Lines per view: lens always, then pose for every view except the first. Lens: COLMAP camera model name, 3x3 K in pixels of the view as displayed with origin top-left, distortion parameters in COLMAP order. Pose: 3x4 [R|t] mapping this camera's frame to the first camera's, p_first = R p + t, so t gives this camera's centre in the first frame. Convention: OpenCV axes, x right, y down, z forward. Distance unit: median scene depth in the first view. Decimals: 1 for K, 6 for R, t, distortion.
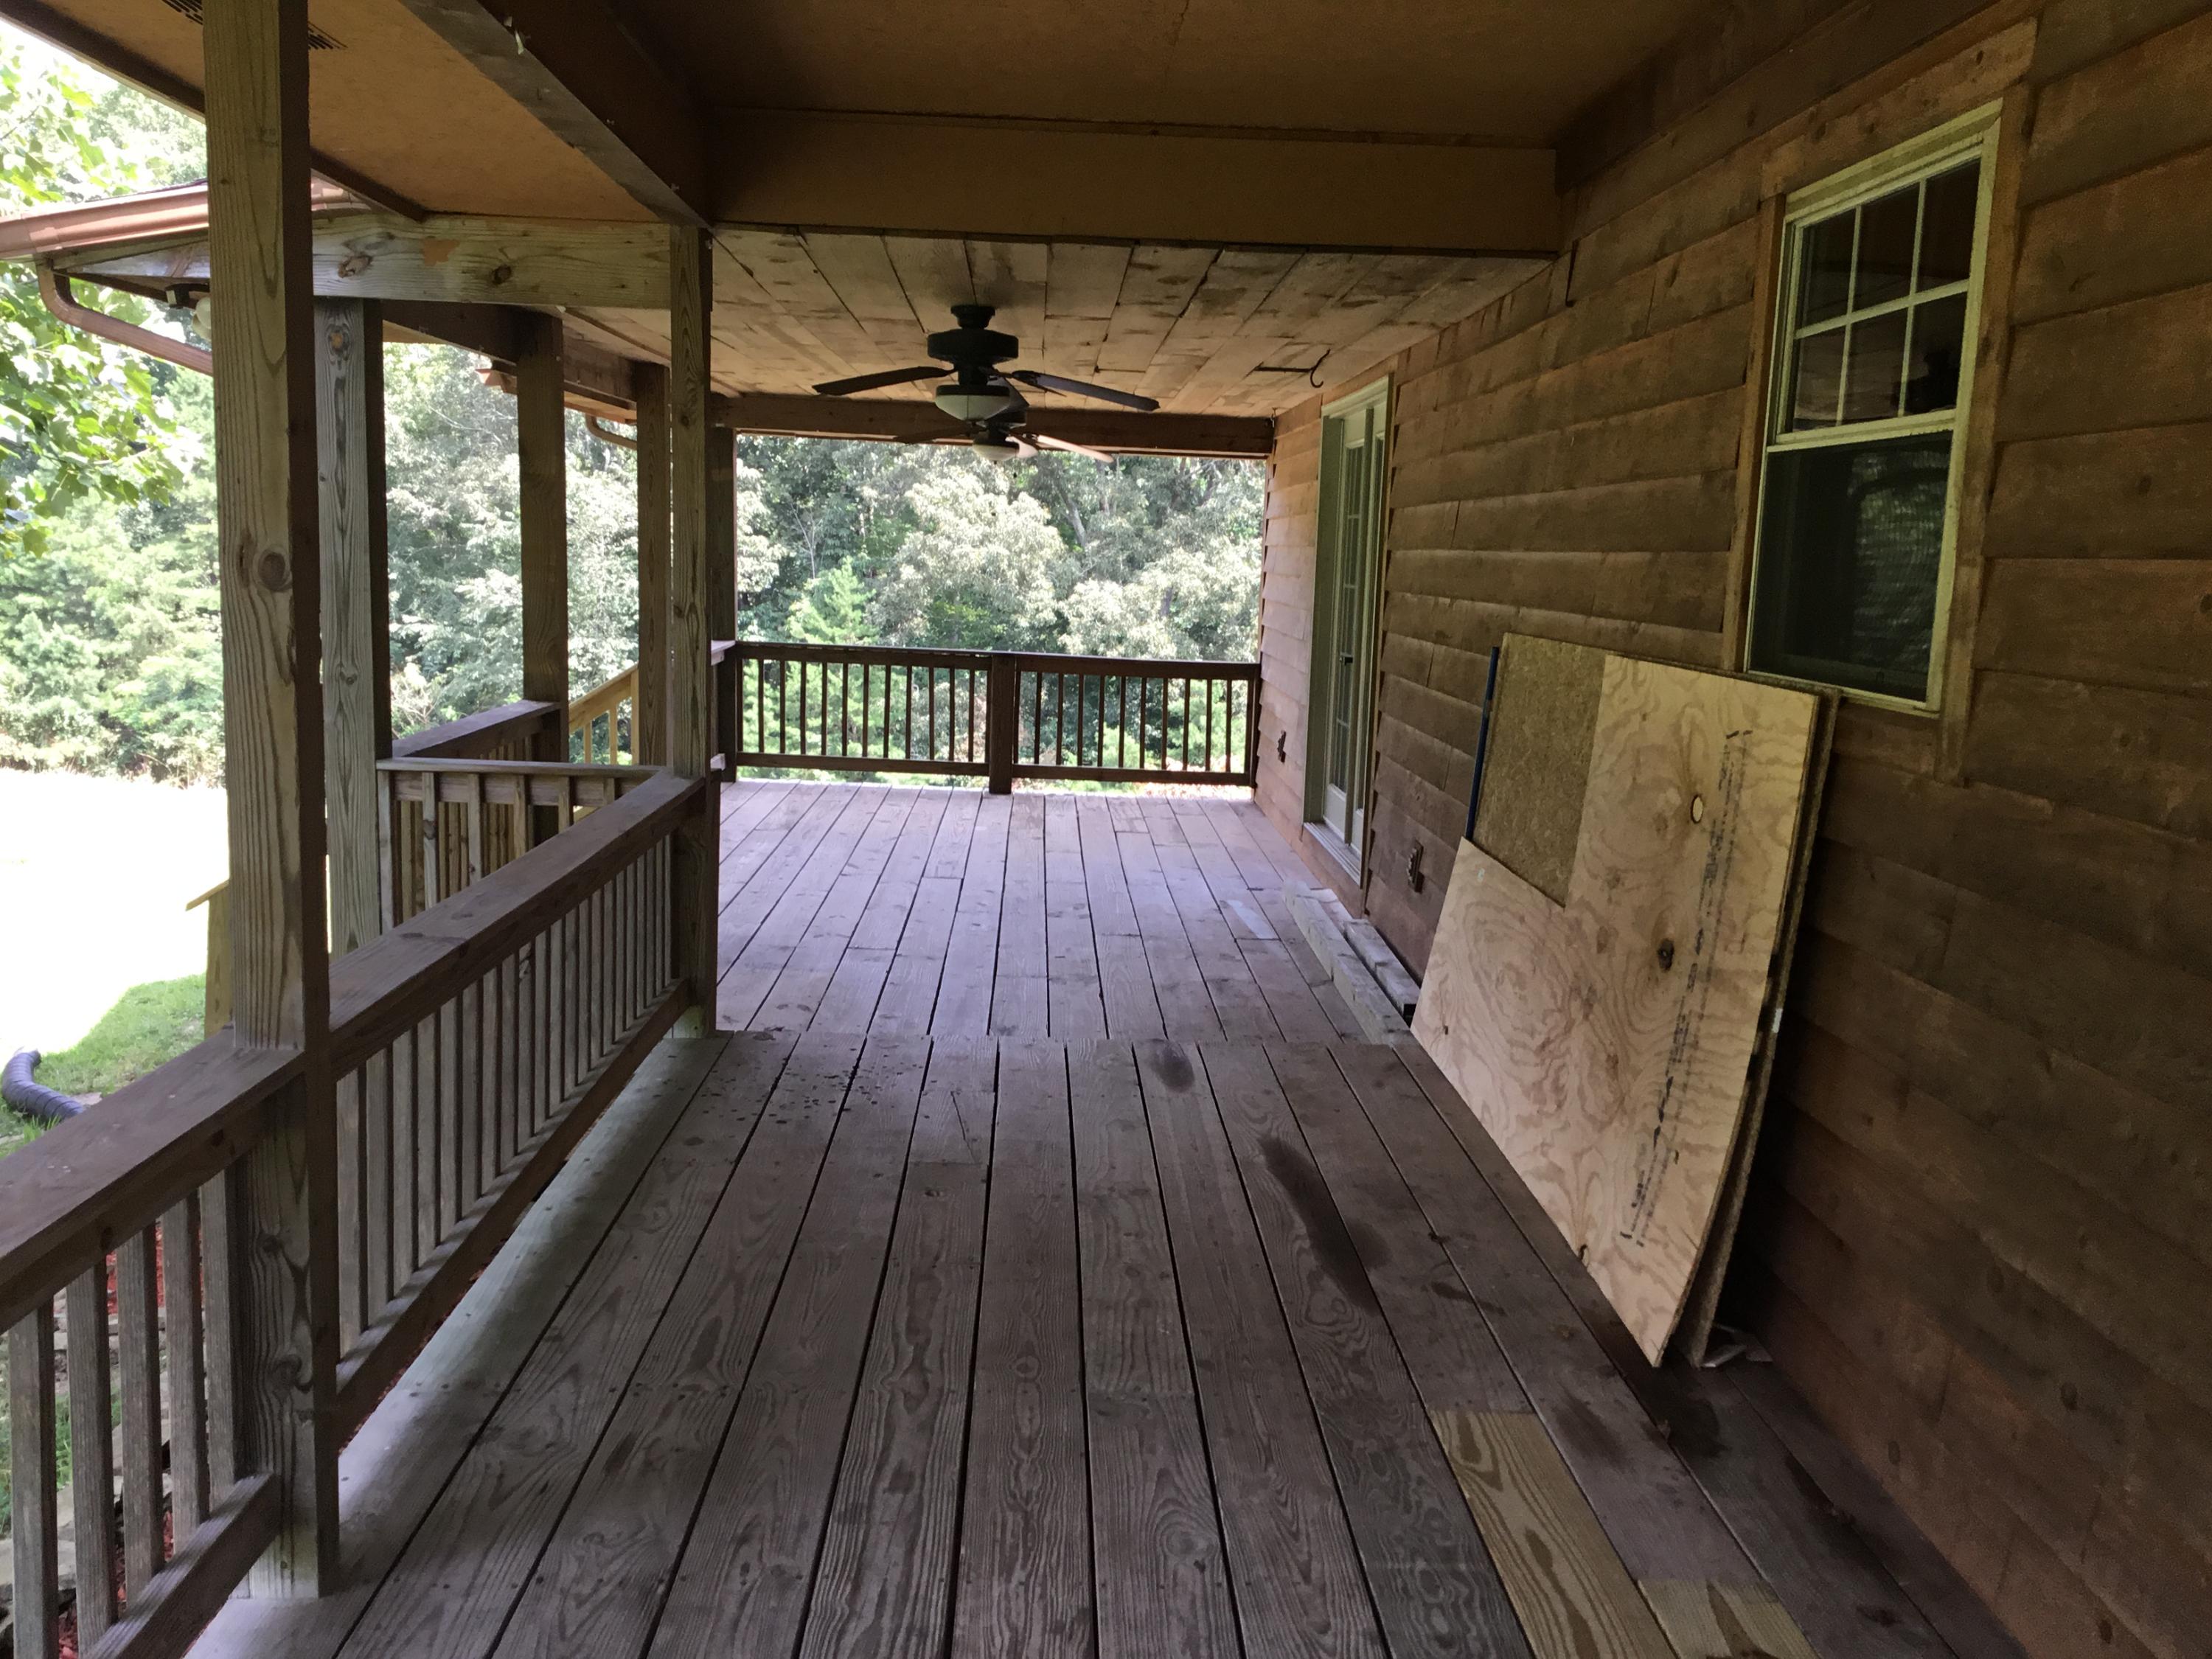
lens RADIAL K [[2031.3, 0, 1129.2], [0, 2031.3, 865.0], [0, 0, 1]] dist [0.043272, 0.000000]
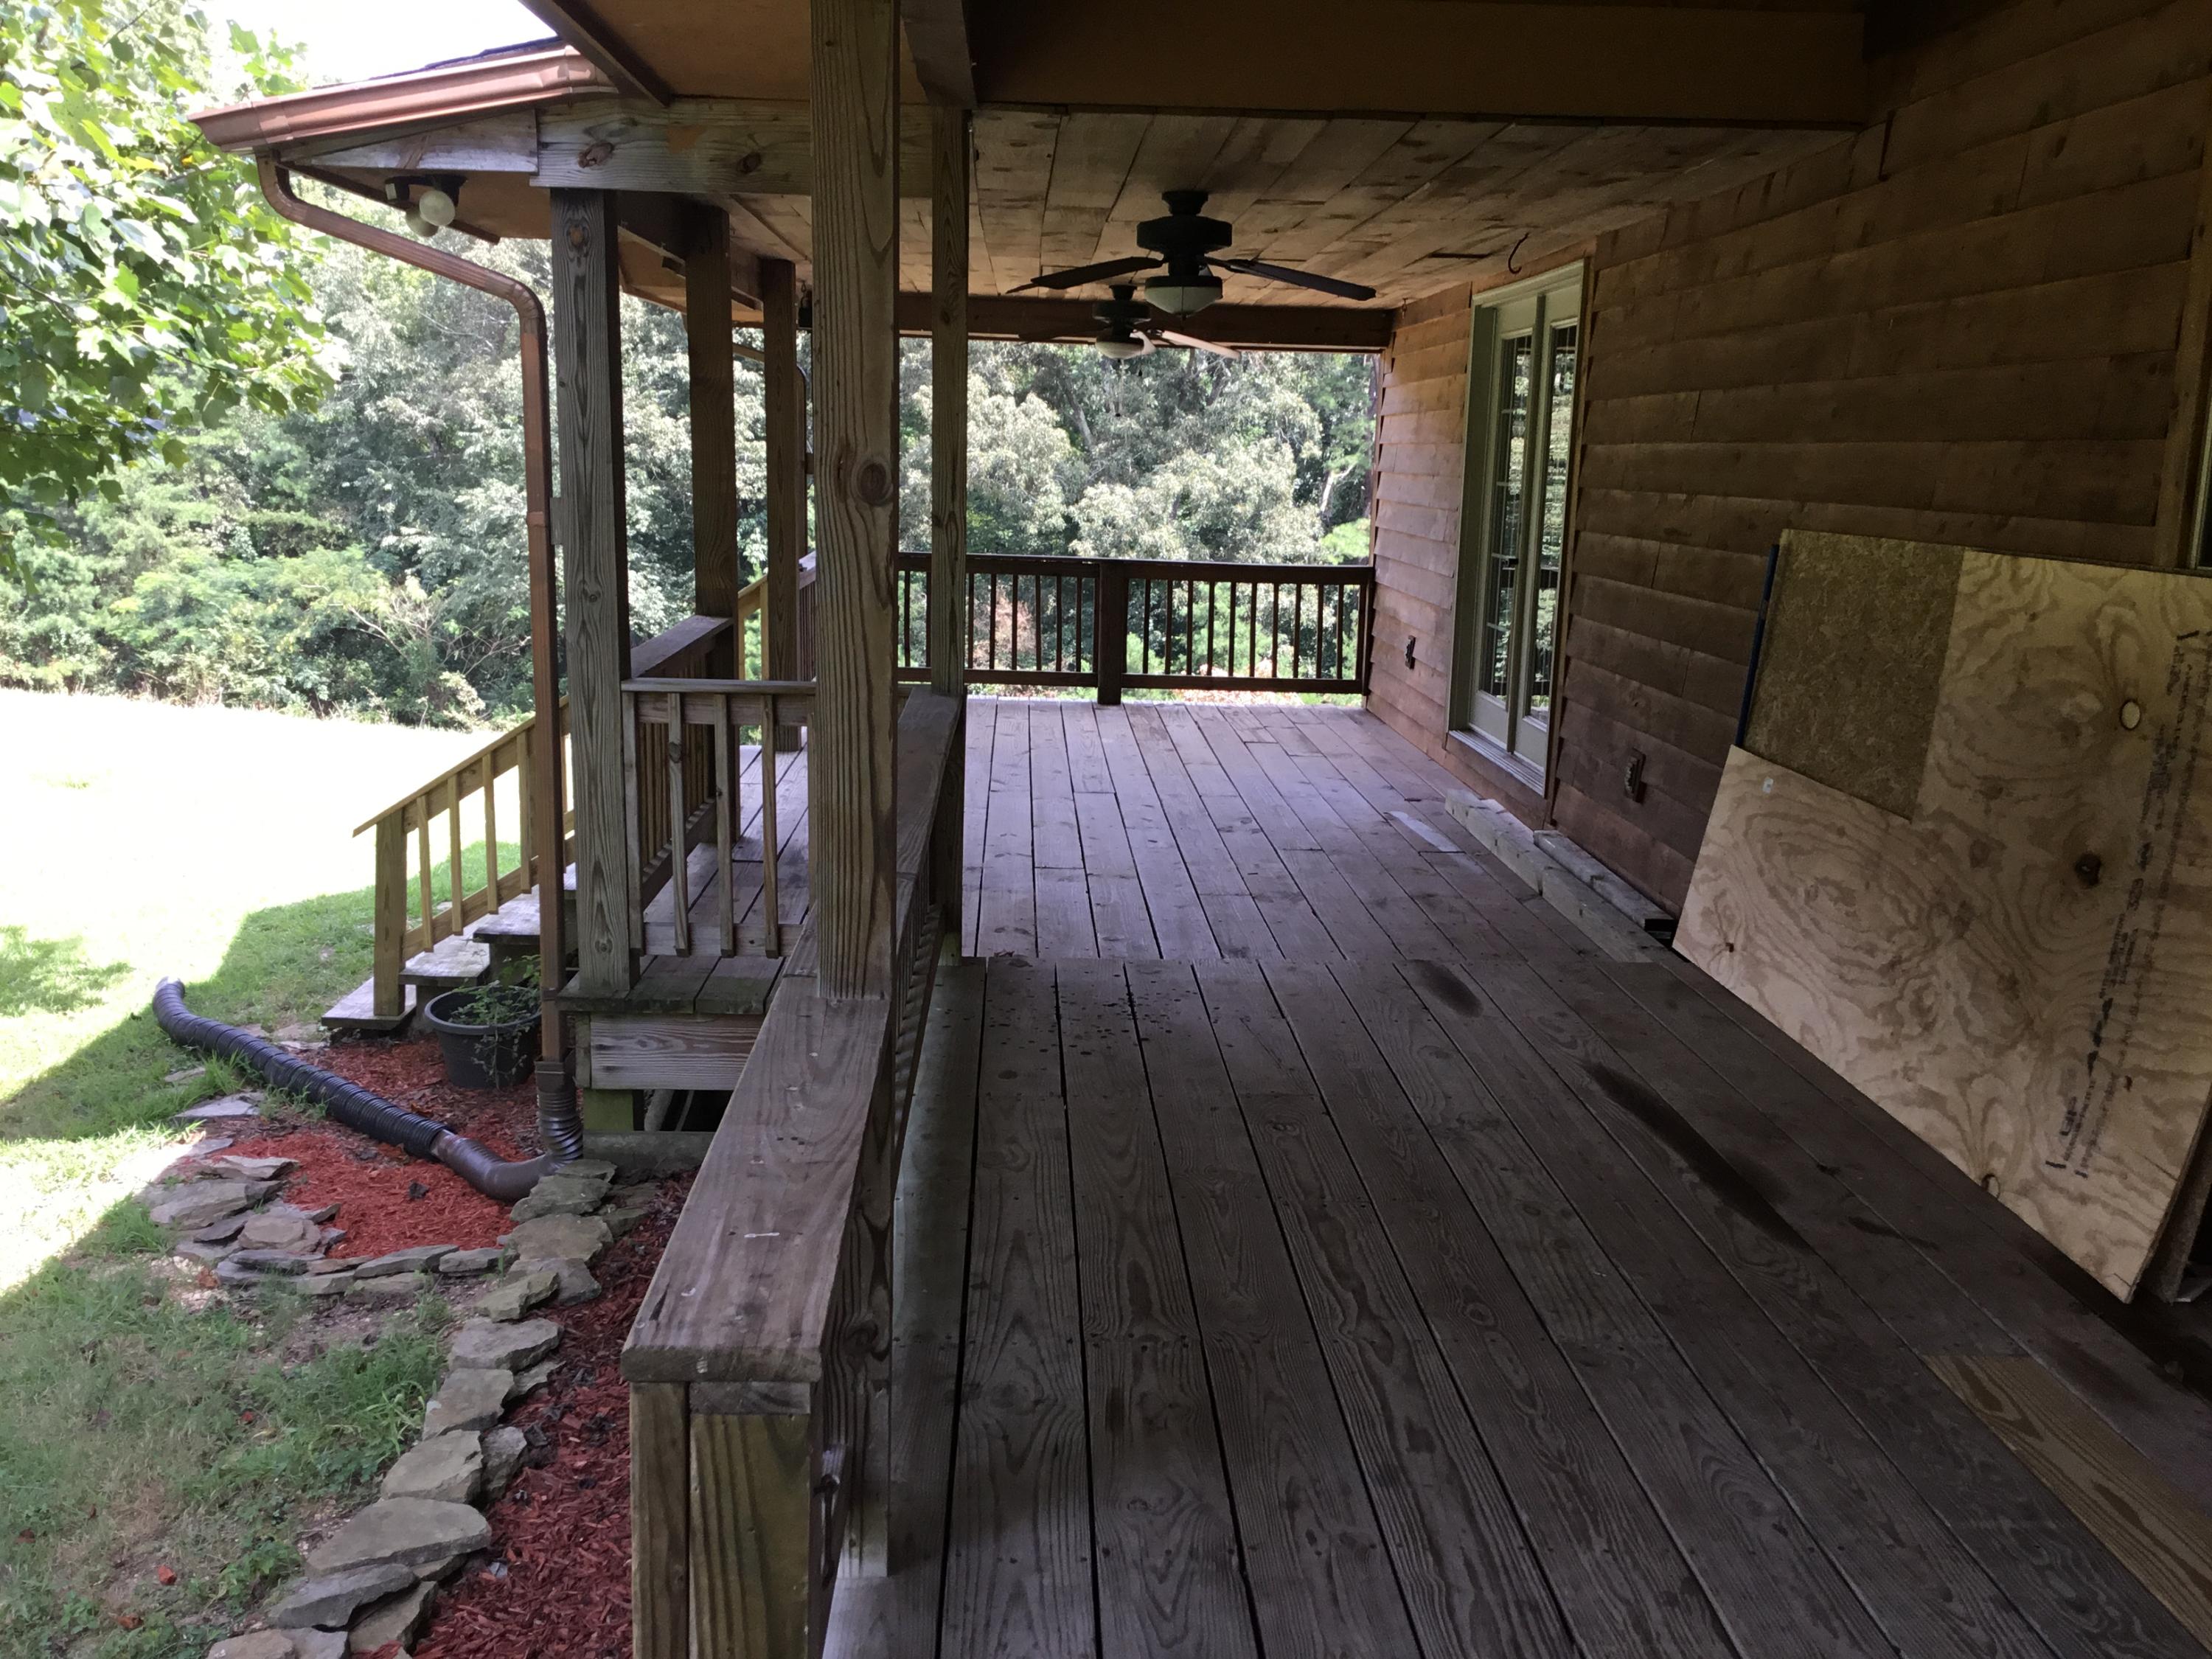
lens RADIAL K [[2031.3, 0, 1082.0], [0, 2031.3, 878.0], [0, 0, 1]] dist [0.043272, 0.000000]
pose [[0.999881, -0.013195, 0.007987, -0.154082], [0.012758, 0.998538, 0.052530, -0.005978], [-0.008669, -0.052422, 0.998587, 0.037815]]
